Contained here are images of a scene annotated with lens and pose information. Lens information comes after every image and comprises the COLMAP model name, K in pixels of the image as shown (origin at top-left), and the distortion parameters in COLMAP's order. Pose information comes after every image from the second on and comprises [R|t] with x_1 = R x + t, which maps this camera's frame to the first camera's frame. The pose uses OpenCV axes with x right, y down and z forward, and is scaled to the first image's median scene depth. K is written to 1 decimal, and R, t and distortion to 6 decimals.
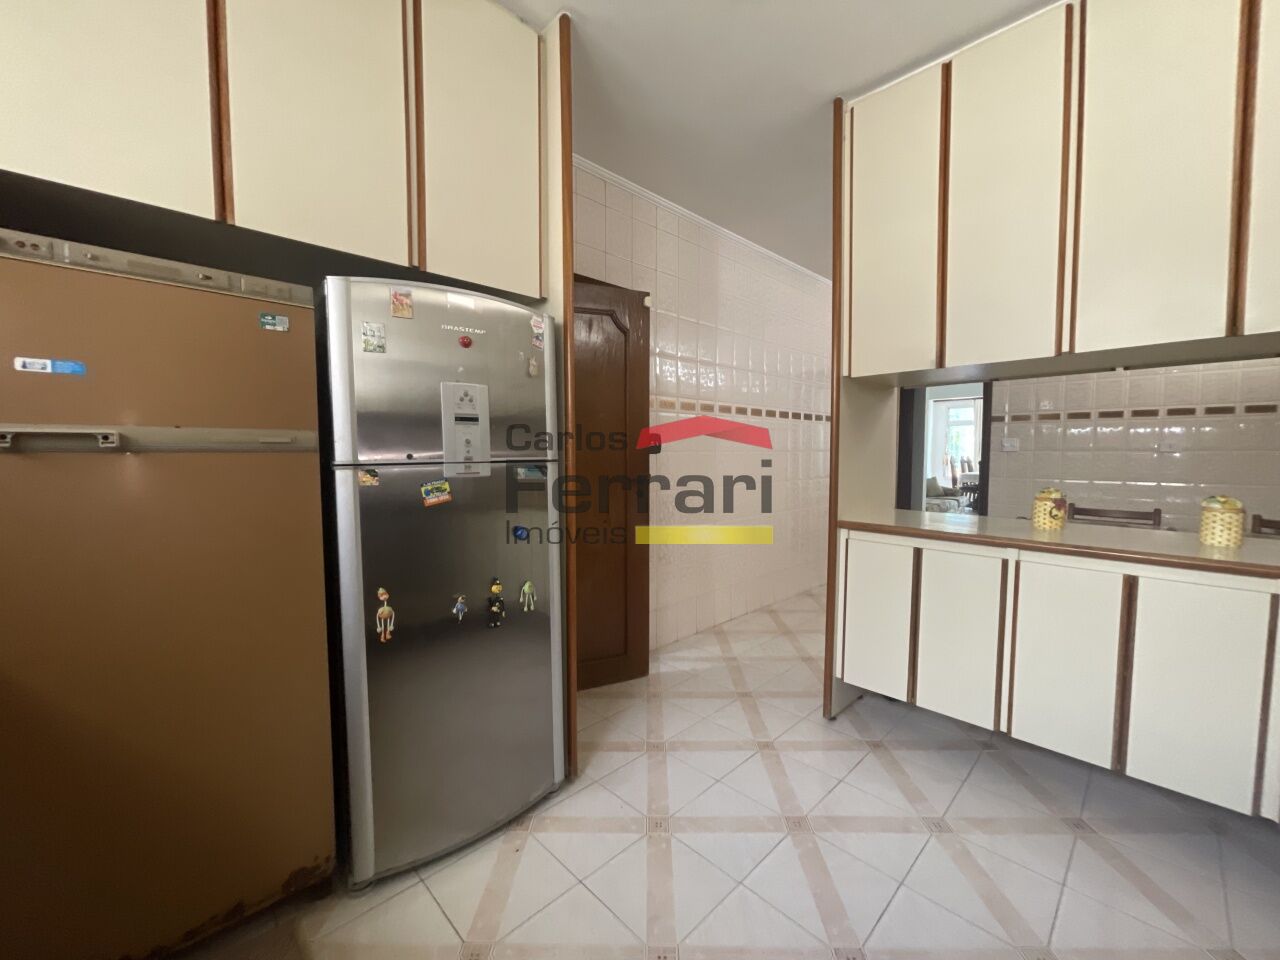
lens RADIAL K [[522.0, 0, 646.2], [0, 522.0, 482.4], [0, 0, 1]] dist [0.001729, 0.000384]
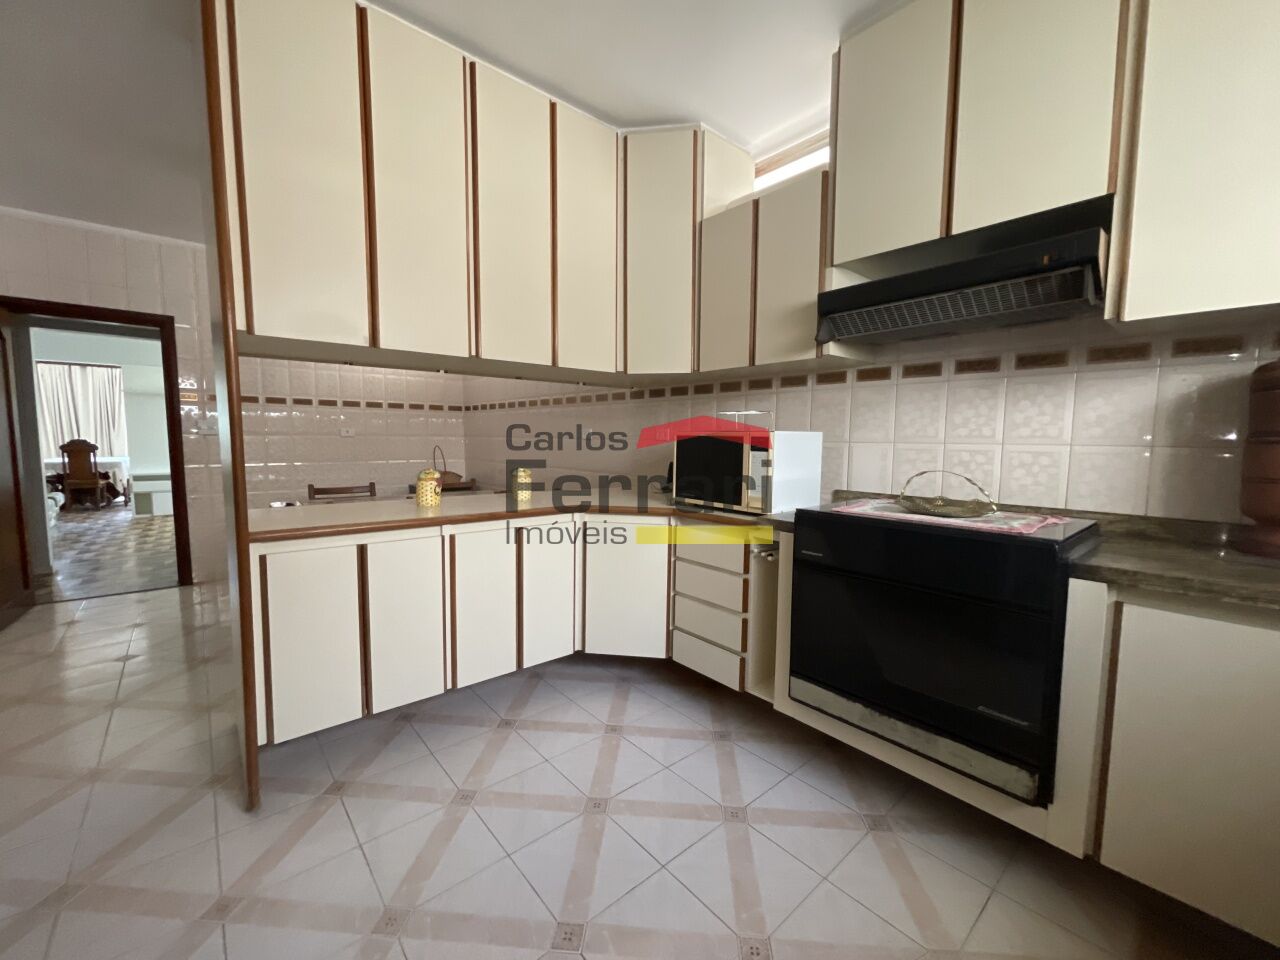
lens RADIAL K [[522.0, 0, 646.3], [0, 522.0, 481.6], [0, 0, 1]] dist [0.001729, 0.000384]
pose [[0.061293, -0.081654, 0.994774, -0.327886], [0.048804, 0.995701, 0.078723, -0.028516], [-0.996926, 0.043724, 0.065015, 0.435135]]
